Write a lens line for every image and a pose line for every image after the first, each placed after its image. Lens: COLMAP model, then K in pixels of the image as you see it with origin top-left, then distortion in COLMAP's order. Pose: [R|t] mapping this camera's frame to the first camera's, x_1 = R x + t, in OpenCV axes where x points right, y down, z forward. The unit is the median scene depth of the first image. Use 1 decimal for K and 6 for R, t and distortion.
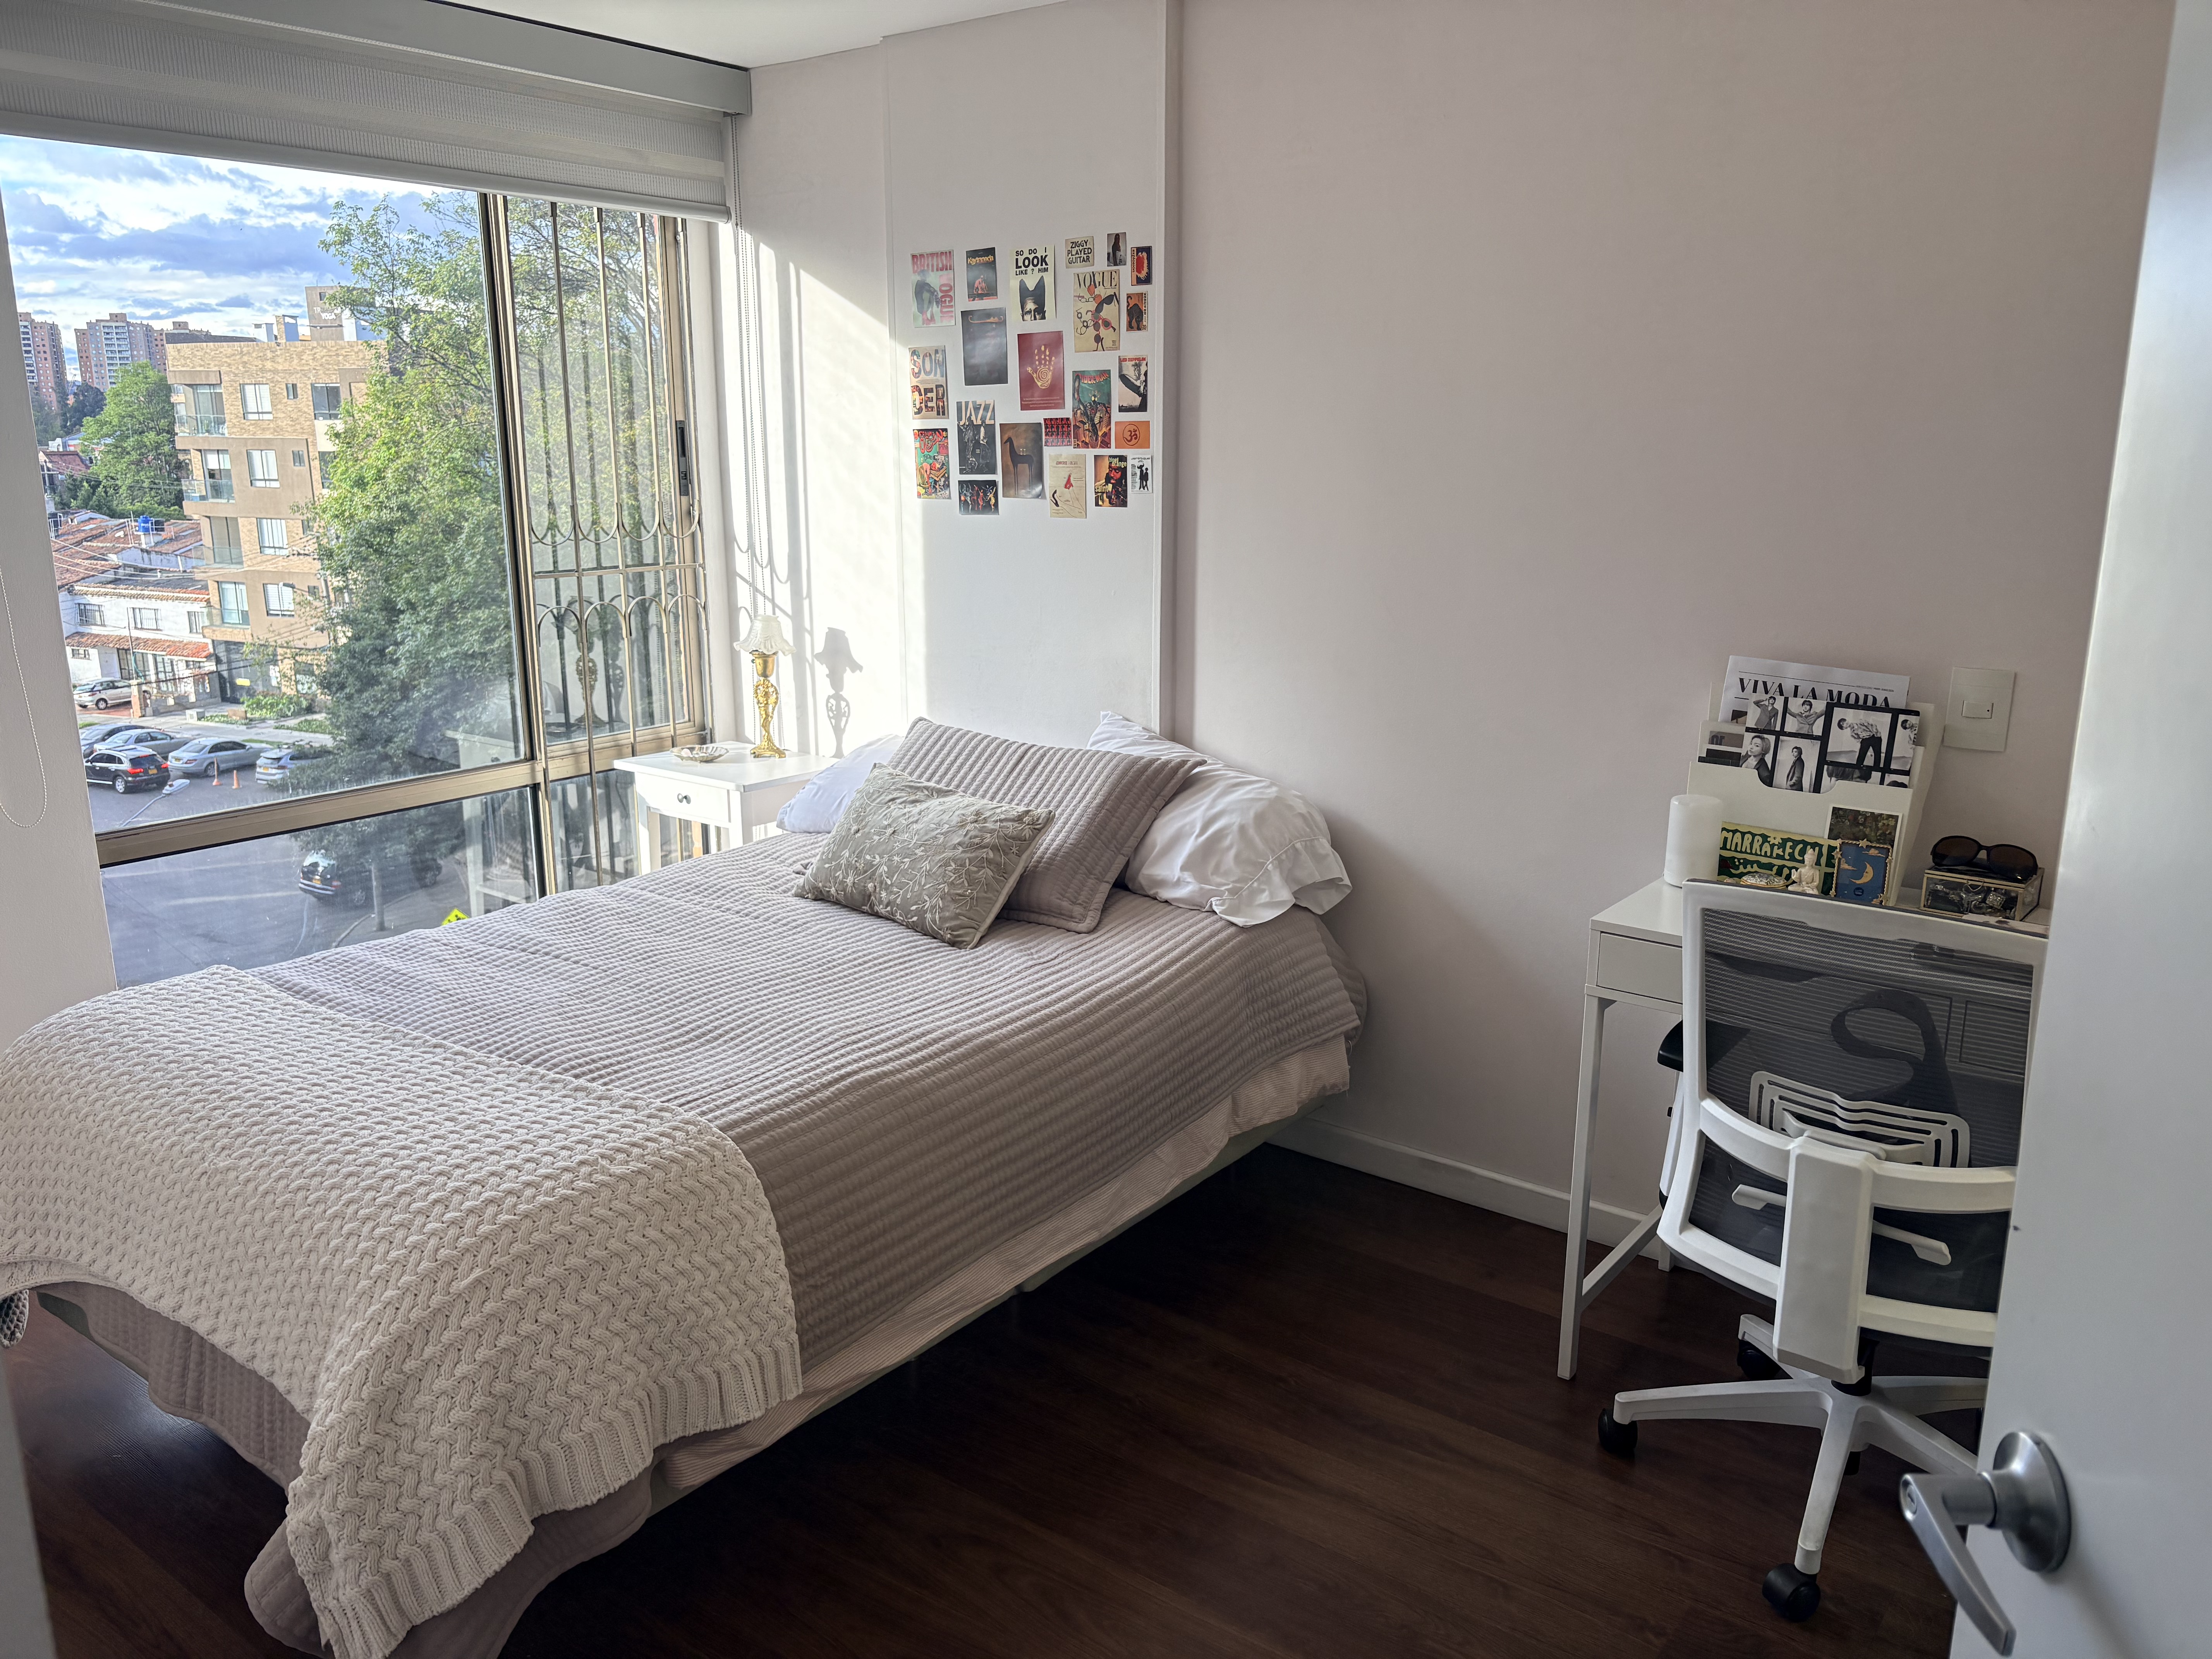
lens RADIAL K [[1672.1, 0, 1111.1], [0, 1672.1, 821.0], [0, 0, 1]] dist [0.006585, -0.012485]
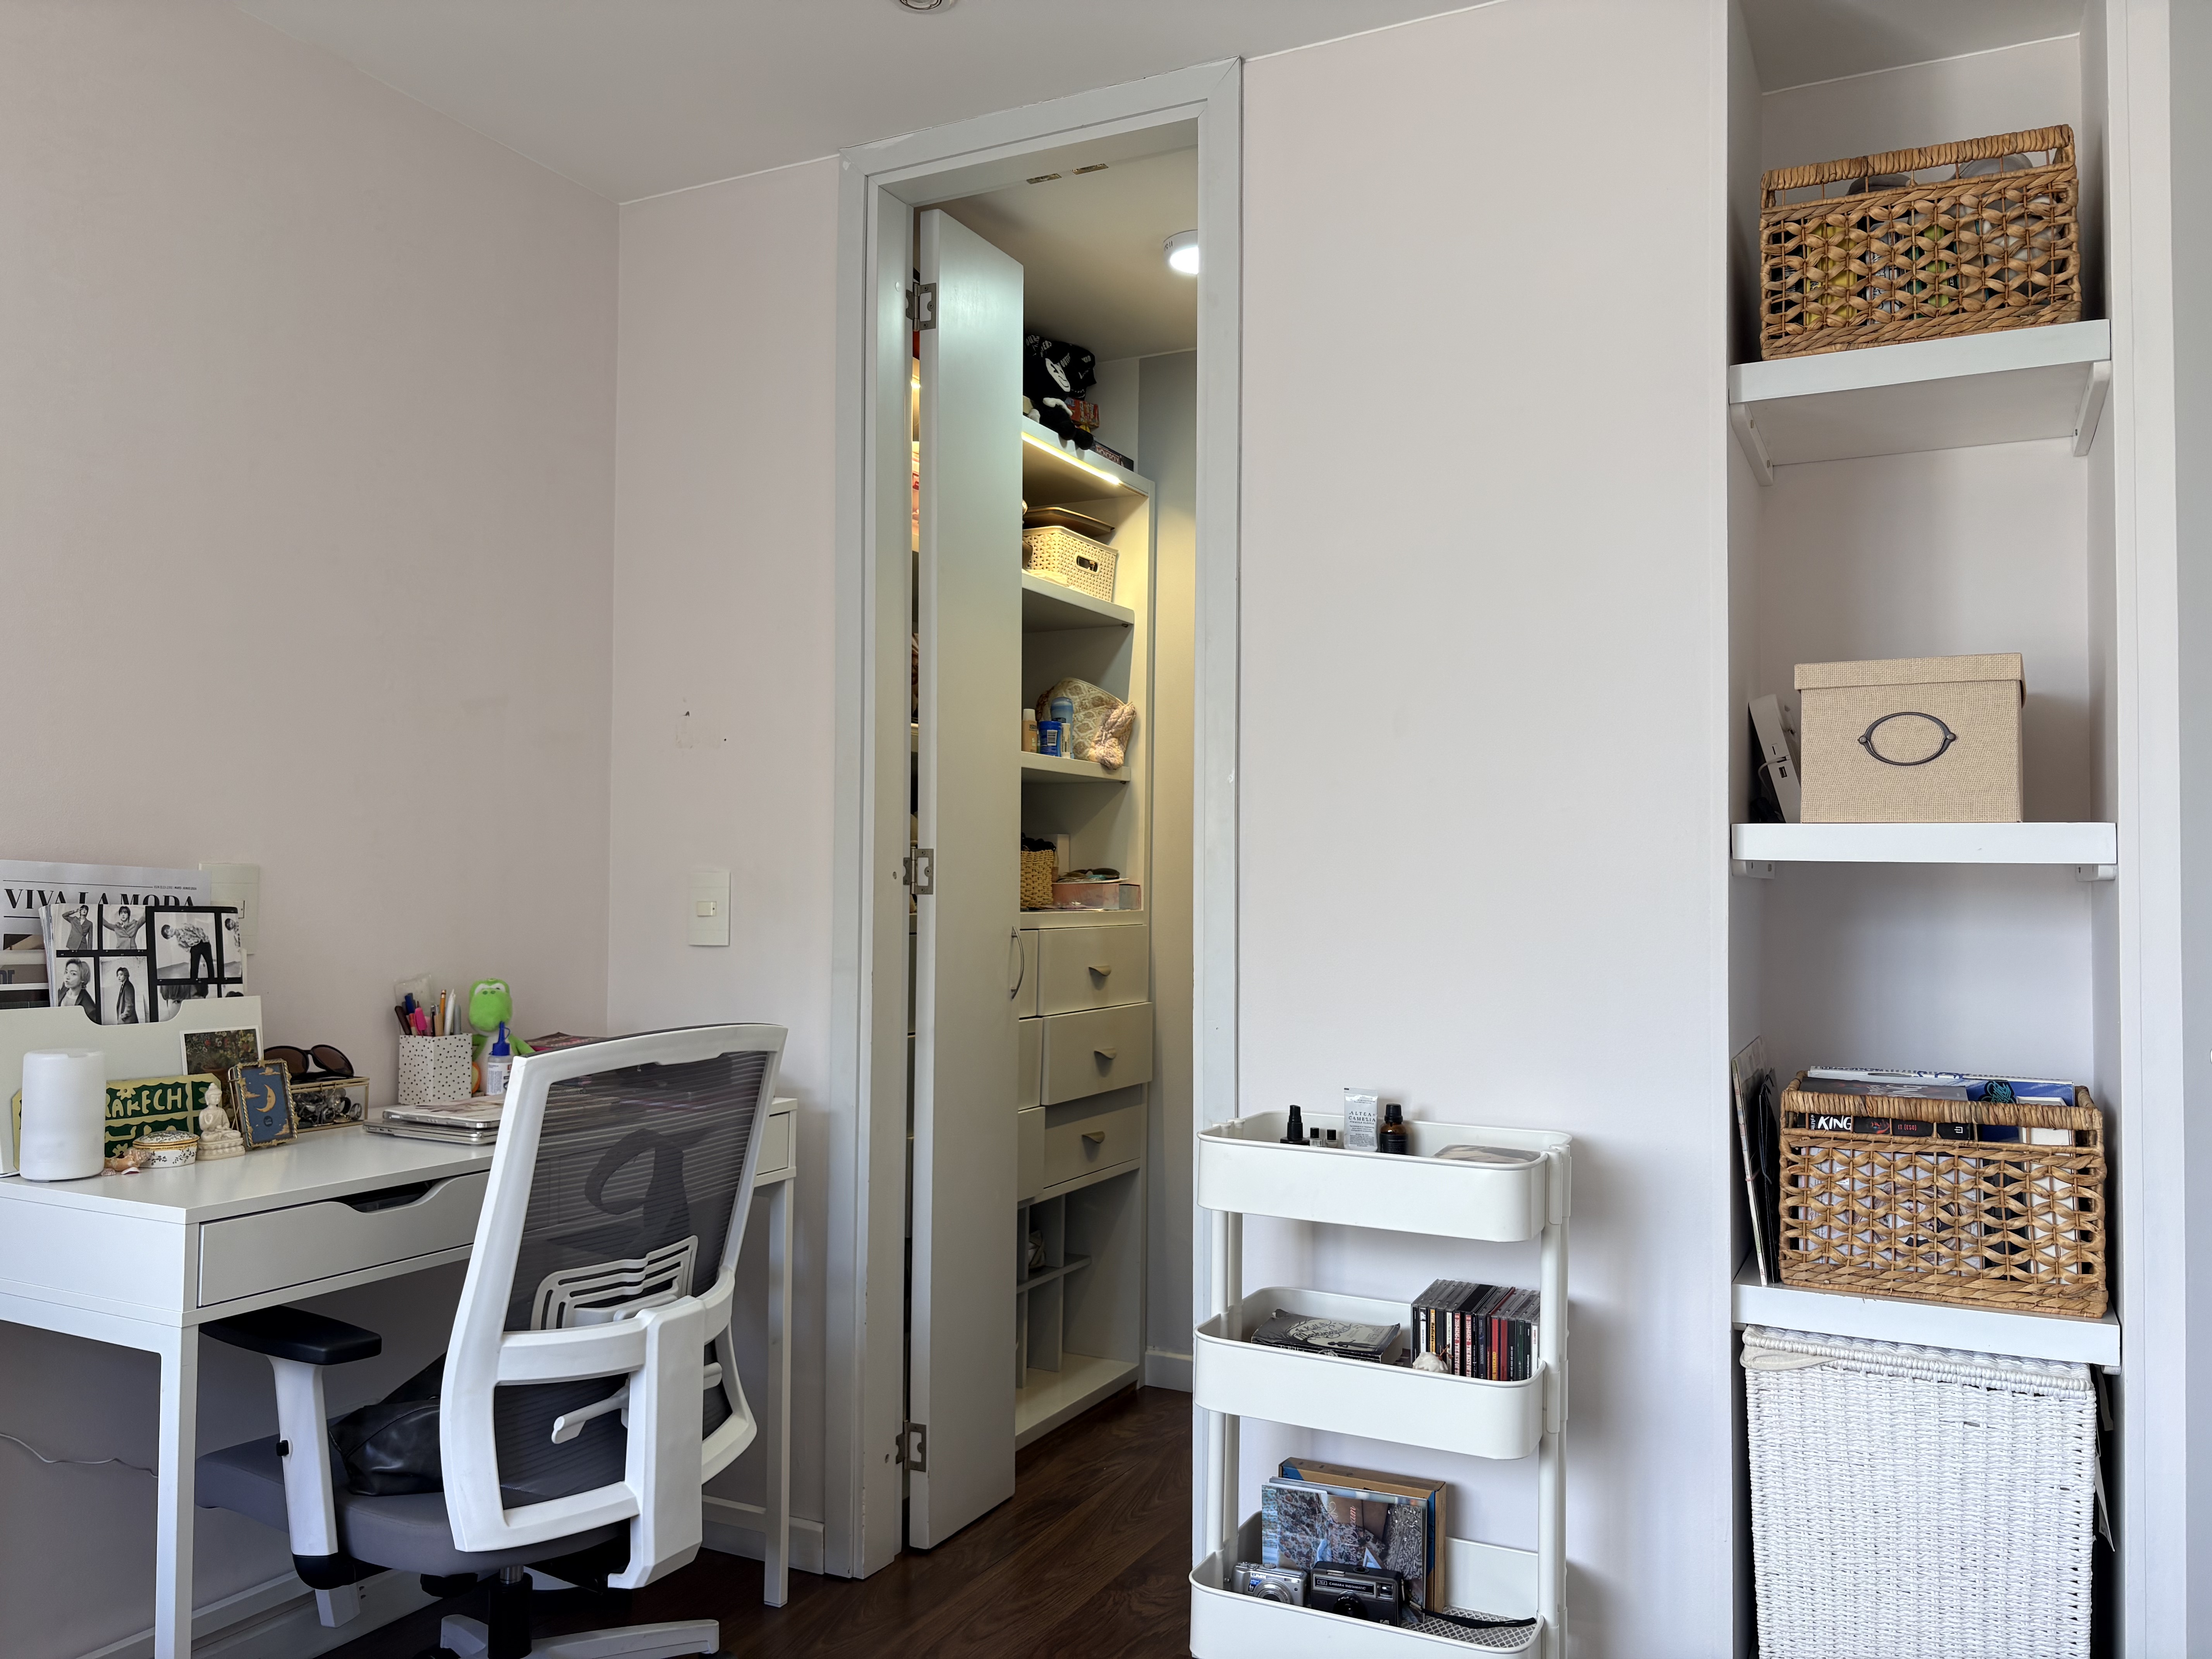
lens RADIAL K [[1672.1, 0, 1112.6], [0, 1672.1, 833.7], [0, 0, 1]] dist [0.006585, -0.012485]
pose [[-0.178572, 0.026952, 0.983558, -0.429184], [0.219679, 0.975484, 0.013153, -0.014823], [-0.959090, 0.218416, -0.180115, 0.698073]]
